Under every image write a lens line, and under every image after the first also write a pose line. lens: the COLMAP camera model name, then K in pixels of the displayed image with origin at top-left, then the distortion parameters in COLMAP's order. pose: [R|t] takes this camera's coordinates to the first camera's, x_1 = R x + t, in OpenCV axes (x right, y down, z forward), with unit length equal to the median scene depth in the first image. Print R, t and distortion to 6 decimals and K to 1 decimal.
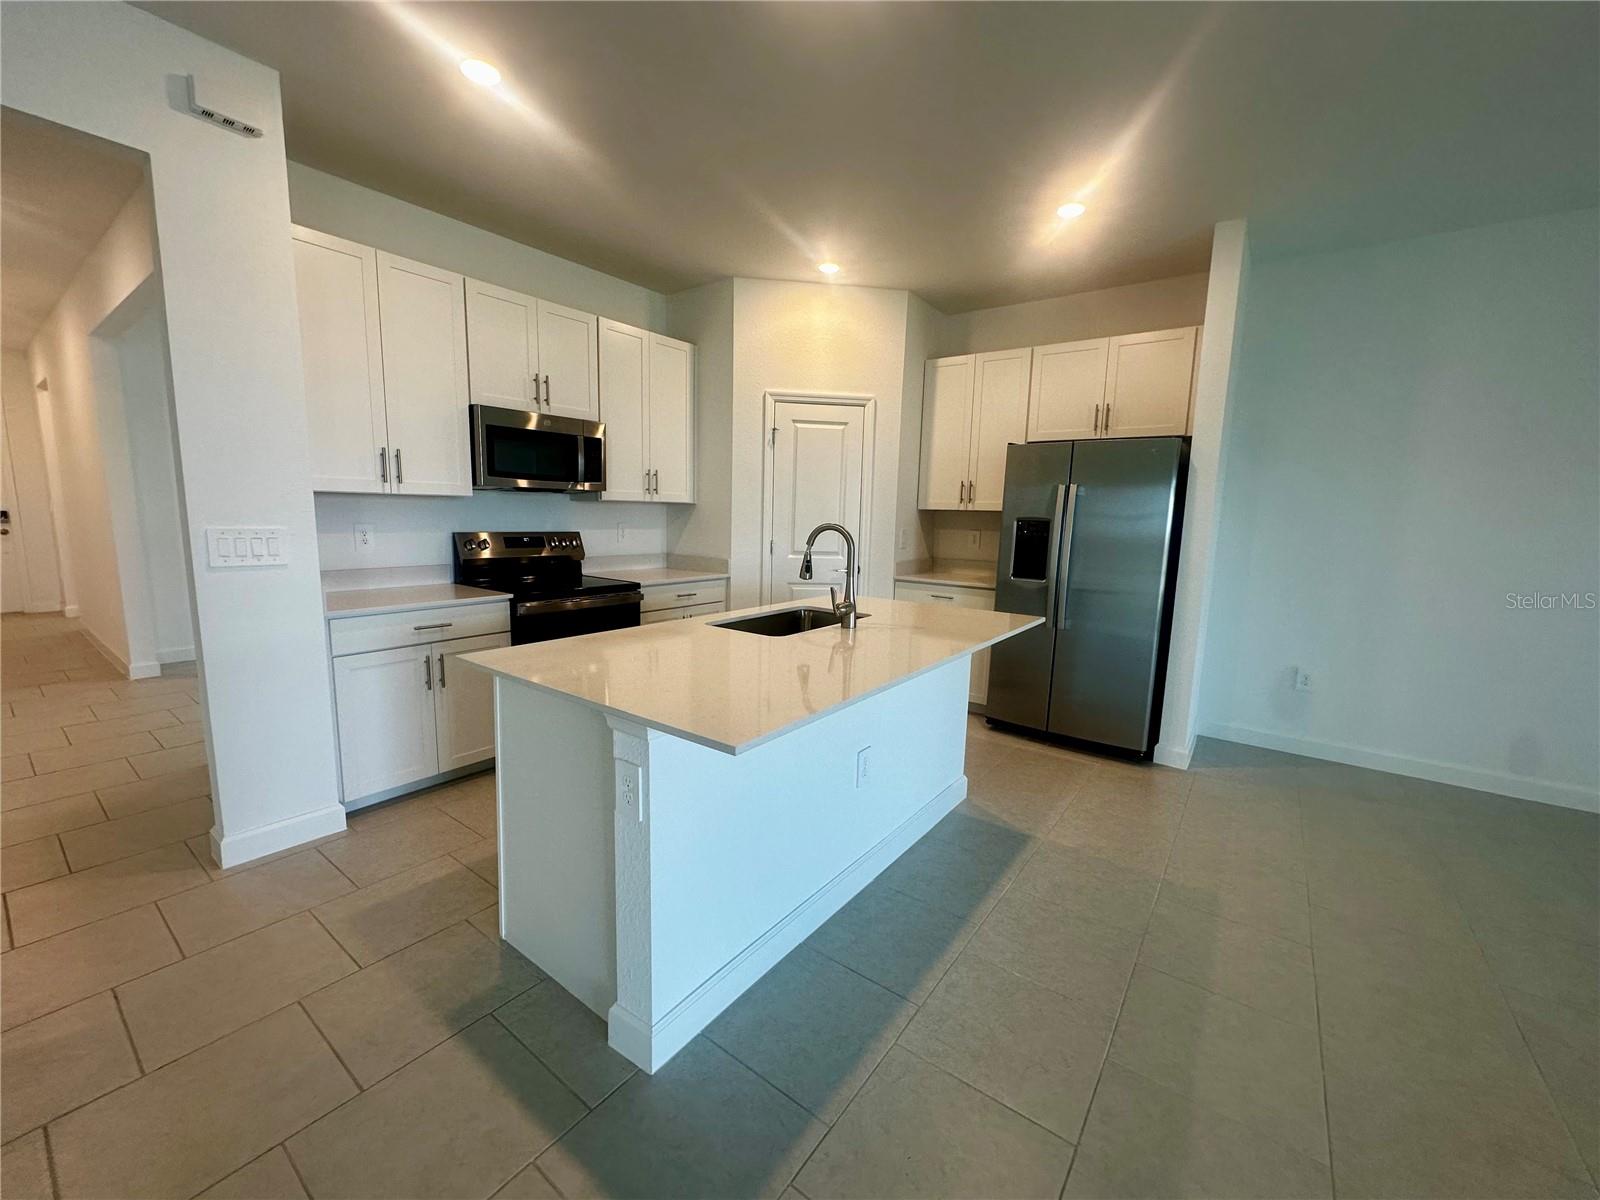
lens RADIAL K [[633.1, 0, 800.0], [0, 633.1, 600.0], [0, 0, 1]] dist [0.002780, 0.000193]
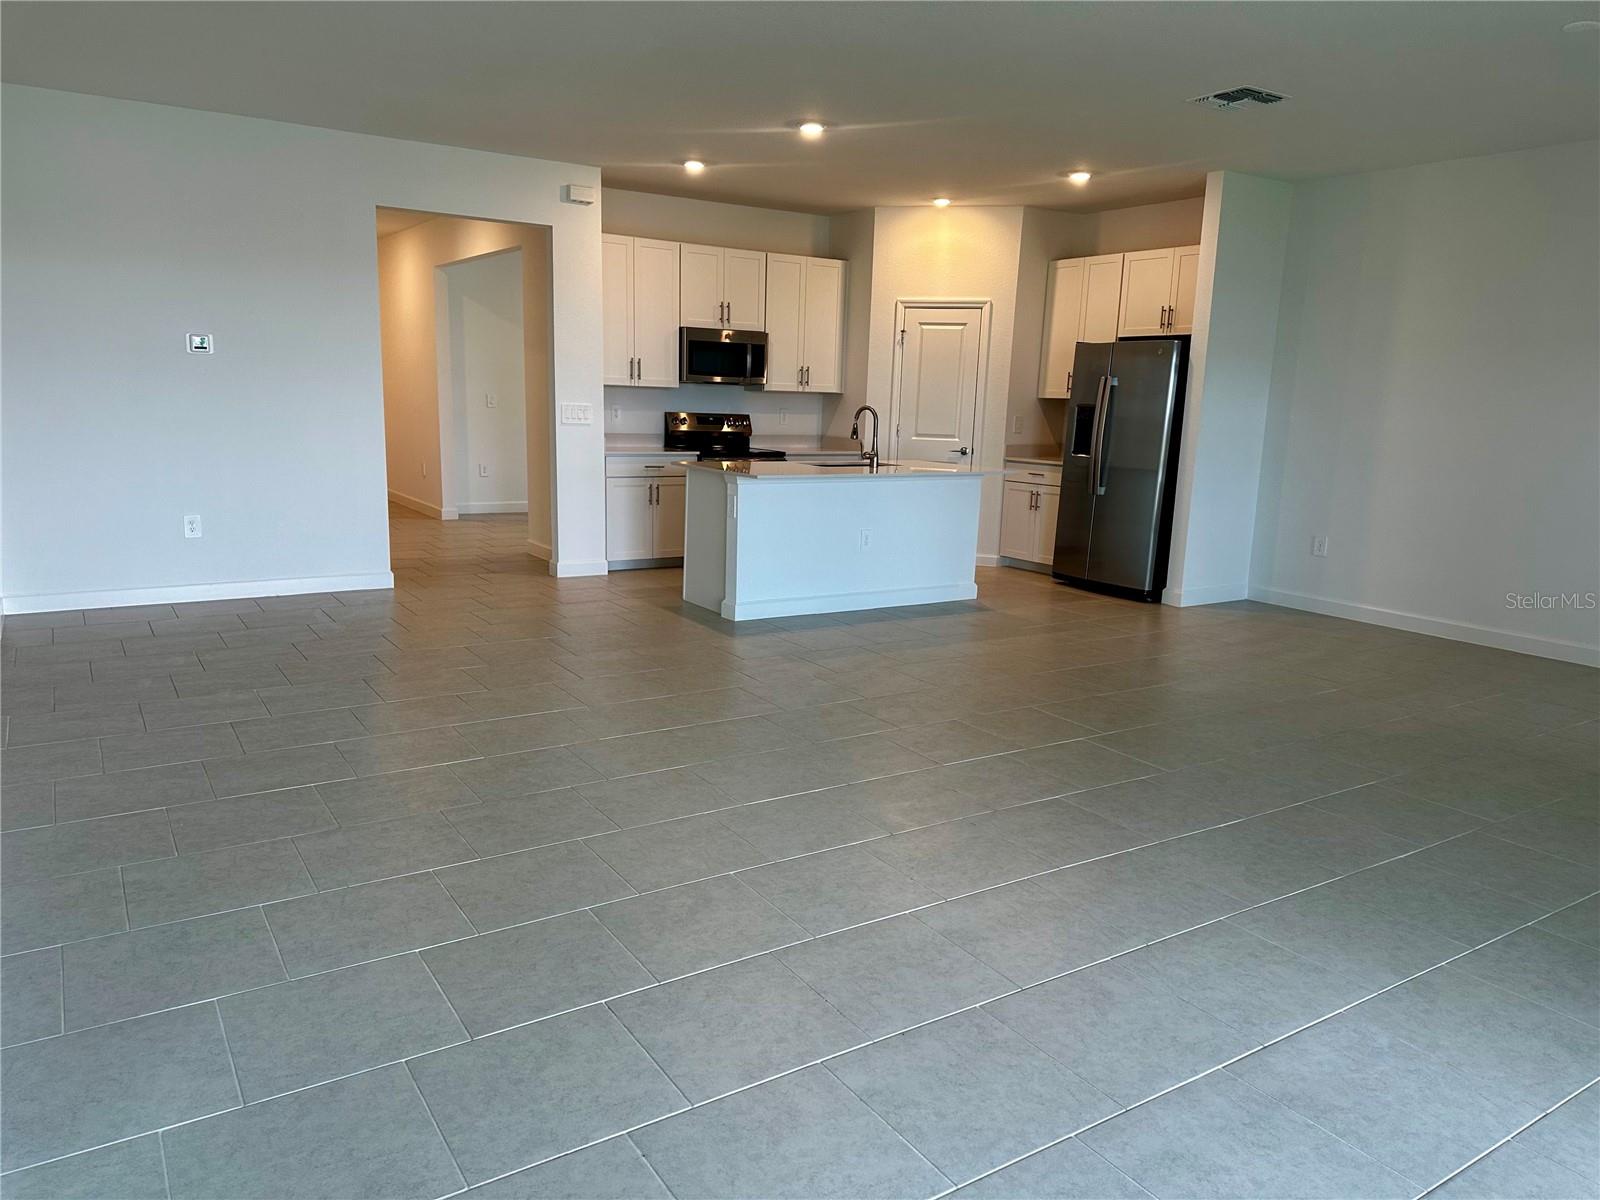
lens RADIAL K [[1109.2, 0, 800.0], [0, 1109.2, 600.0], [0, 0, 1]] dist [0.141316, -0.001003]
pose [[0.937863, 0.067463, -0.340384, 0.629382], [-0.056096, 0.997493, 0.043137, 0.190268], [0.342441, -0.021362, 0.939297, -1.278724]]
